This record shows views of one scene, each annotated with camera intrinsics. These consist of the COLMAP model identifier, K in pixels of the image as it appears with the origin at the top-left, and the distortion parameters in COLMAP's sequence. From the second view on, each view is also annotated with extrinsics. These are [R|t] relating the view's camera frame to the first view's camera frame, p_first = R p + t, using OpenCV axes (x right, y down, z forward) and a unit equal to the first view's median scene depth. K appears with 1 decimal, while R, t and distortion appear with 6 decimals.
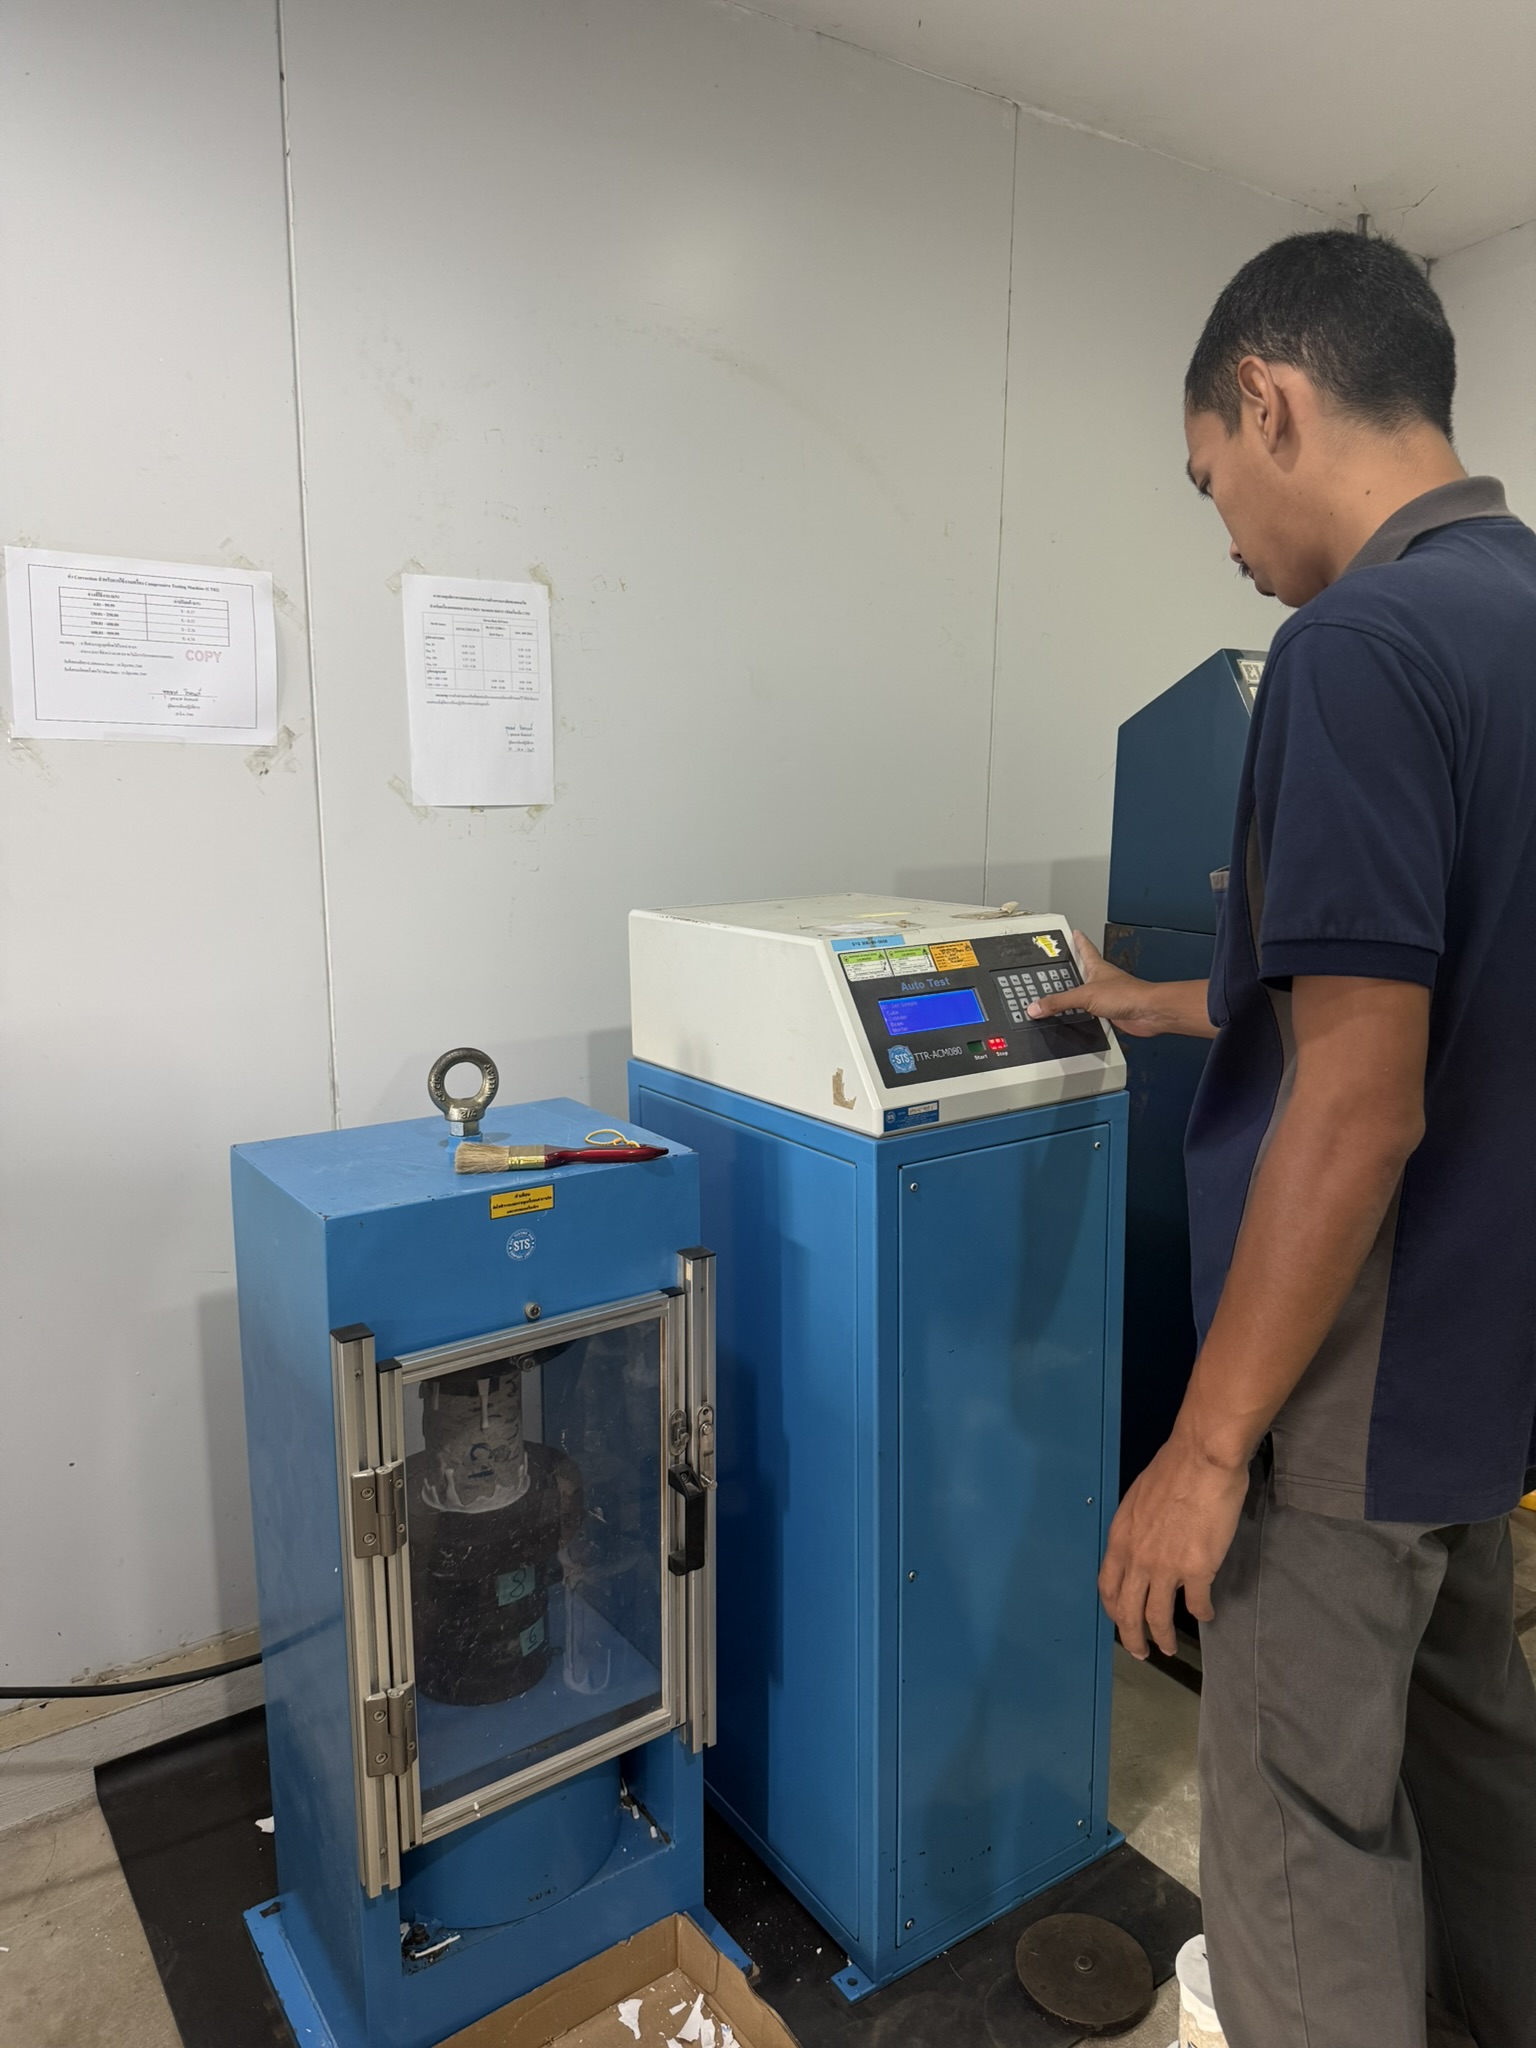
lens RADIAL K [[1450.6, 0, 776.5], [0, 1450.6, 1027.9], [0, 0, 1]] dist [0.065649, -0.110305]
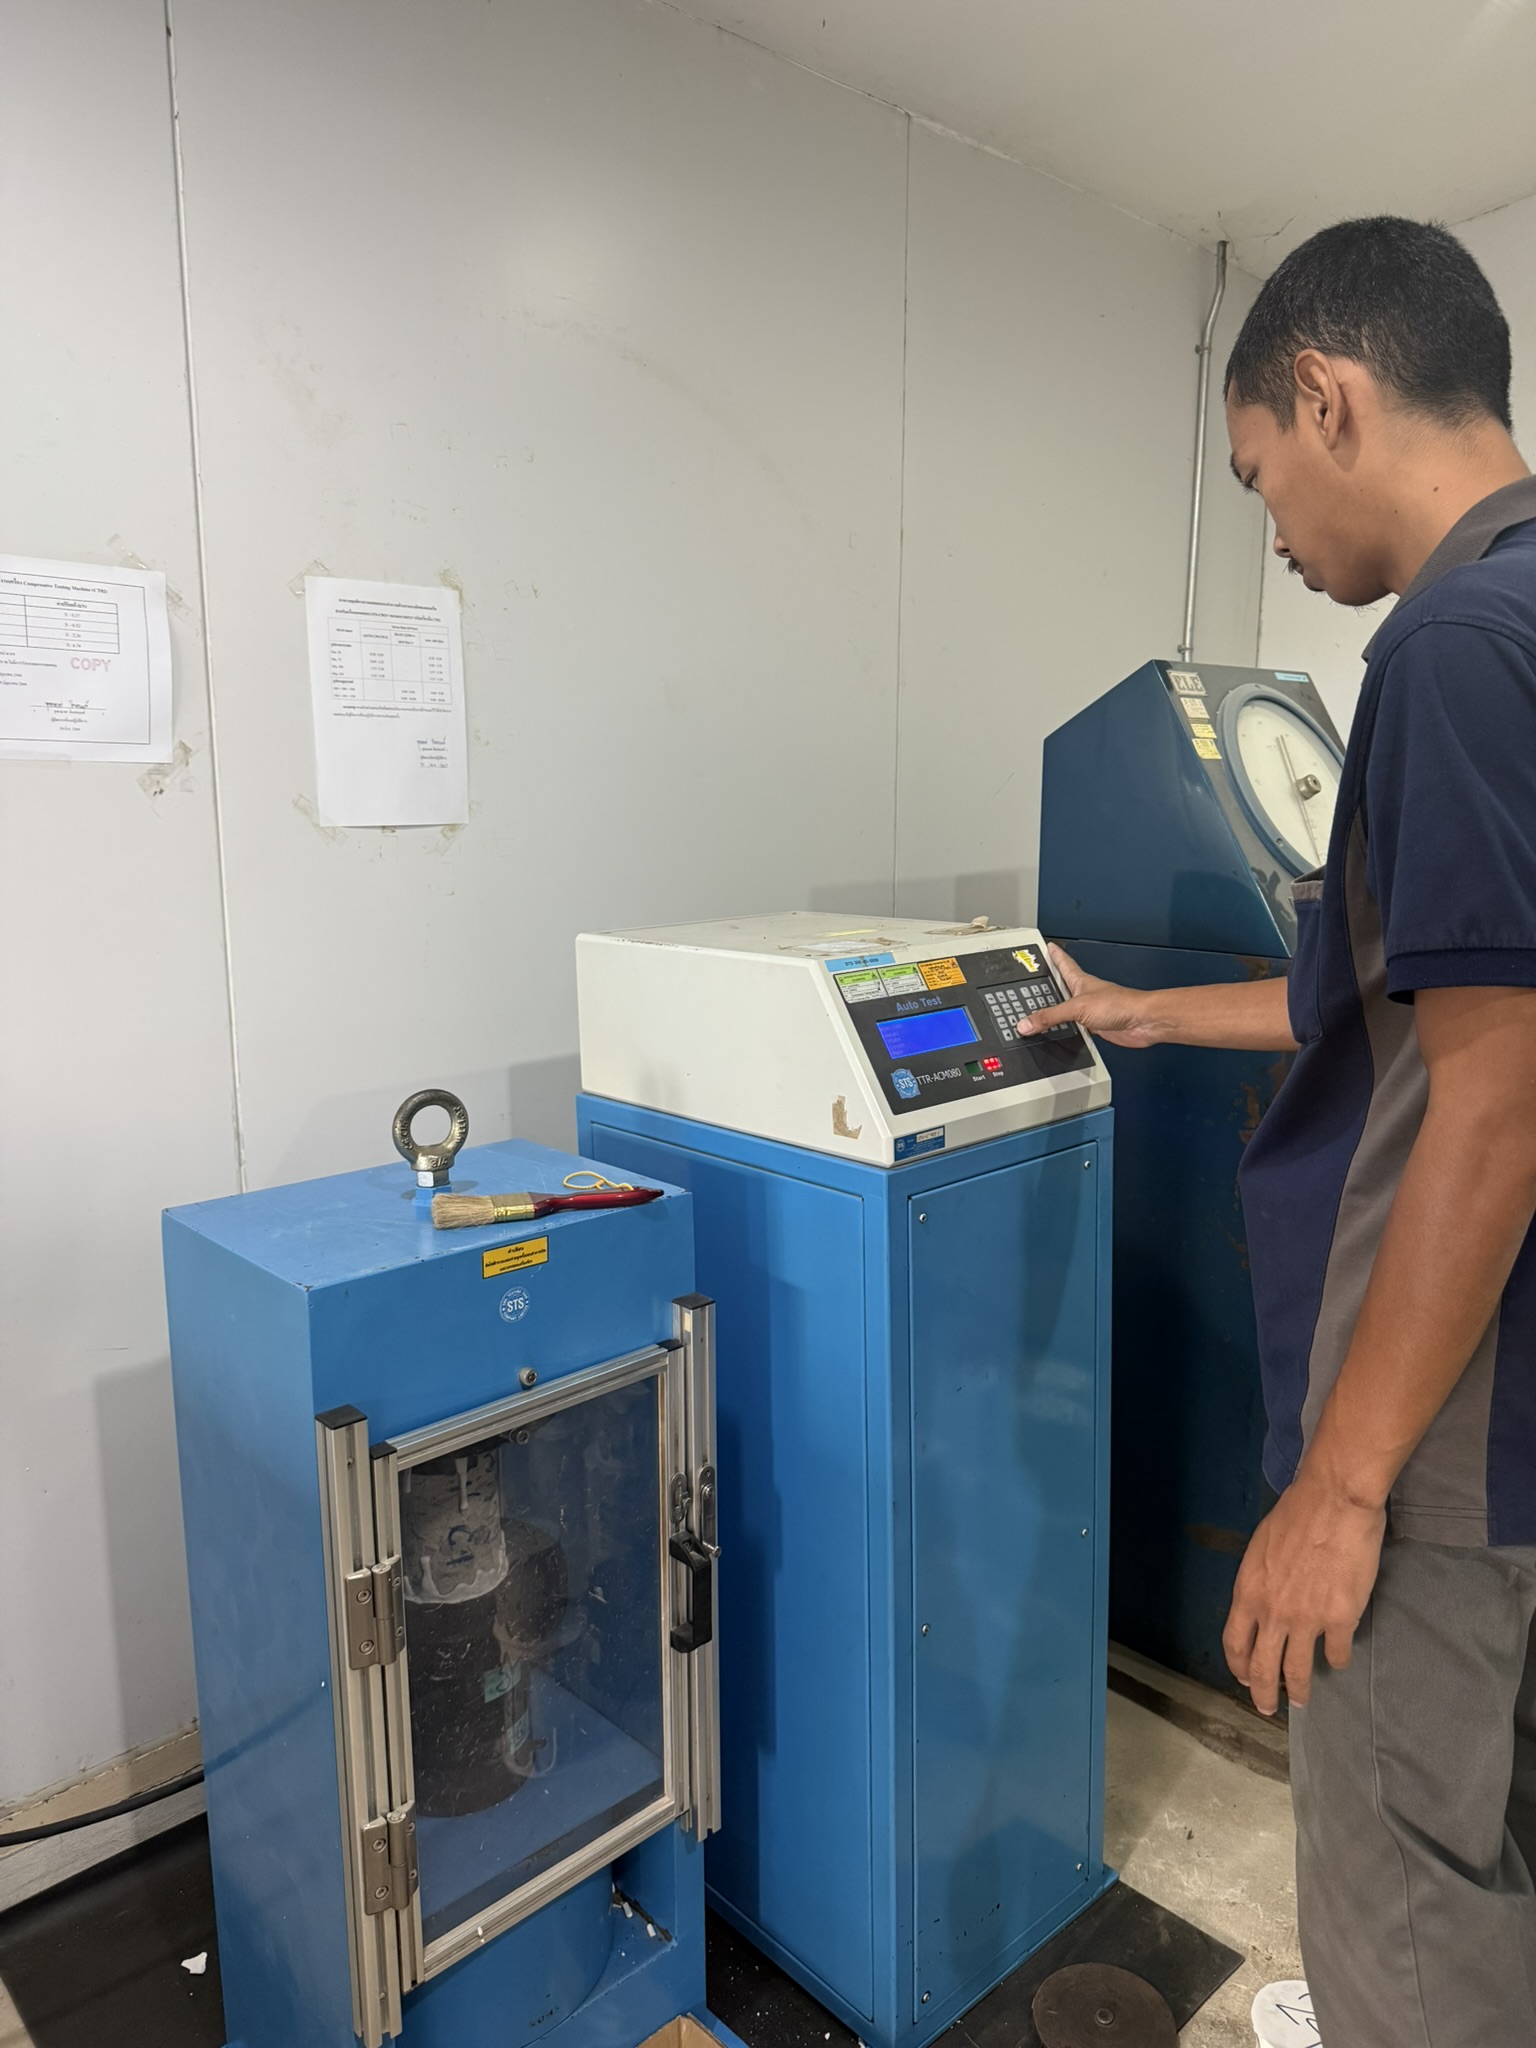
lens RADIAL K [[1454.8, 0, 777.2], [0, 1454.8, 1018.0], [0, 0, 1]] dist [0.037517, -0.061001]
pose [[0.990439, -0.031513, 0.134305, -0.119935], [0.034246, 0.999250, -0.018091, -0.006937], [-0.133634, 0.022518, 0.990775, 0.067985]]
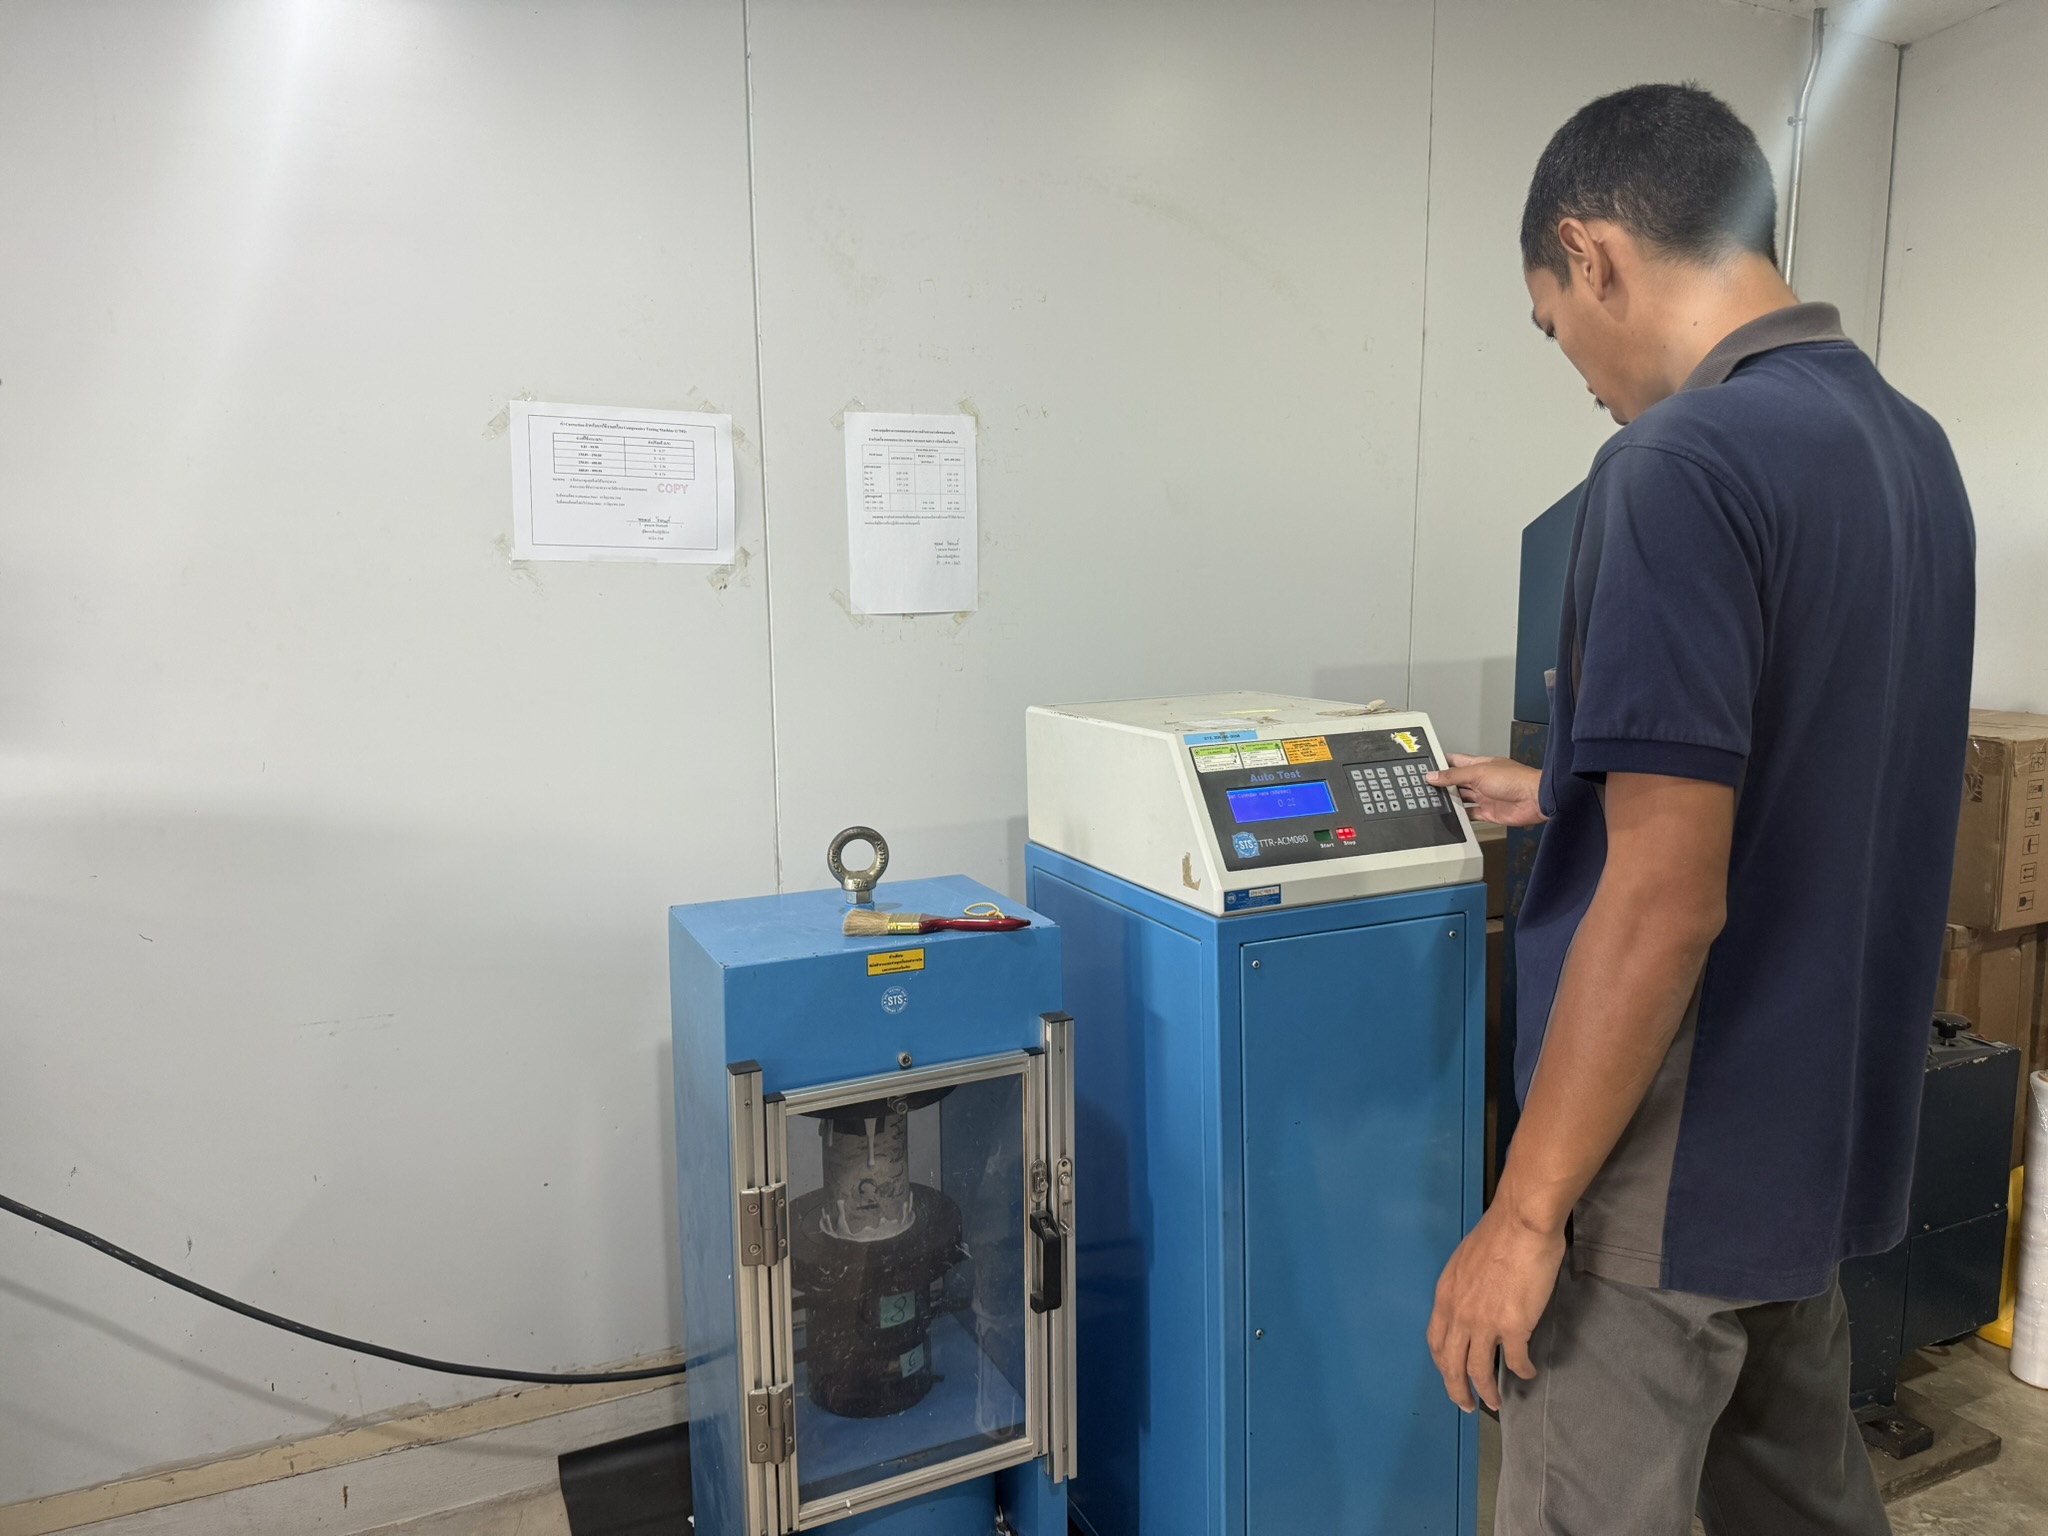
lens RADIAL K [[1439.8, 0, 1016.4], [0, 1439.8, 767.4], [0, 0, 1]] dist [0.080041, -0.135491]
pose [[0.980834, 0.011614, -0.194498, 0.124225], [-0.019227, 0.999119, -0.037298, 0.006966], [0.193894, 0.040322, 0.980193, -0.086415]]
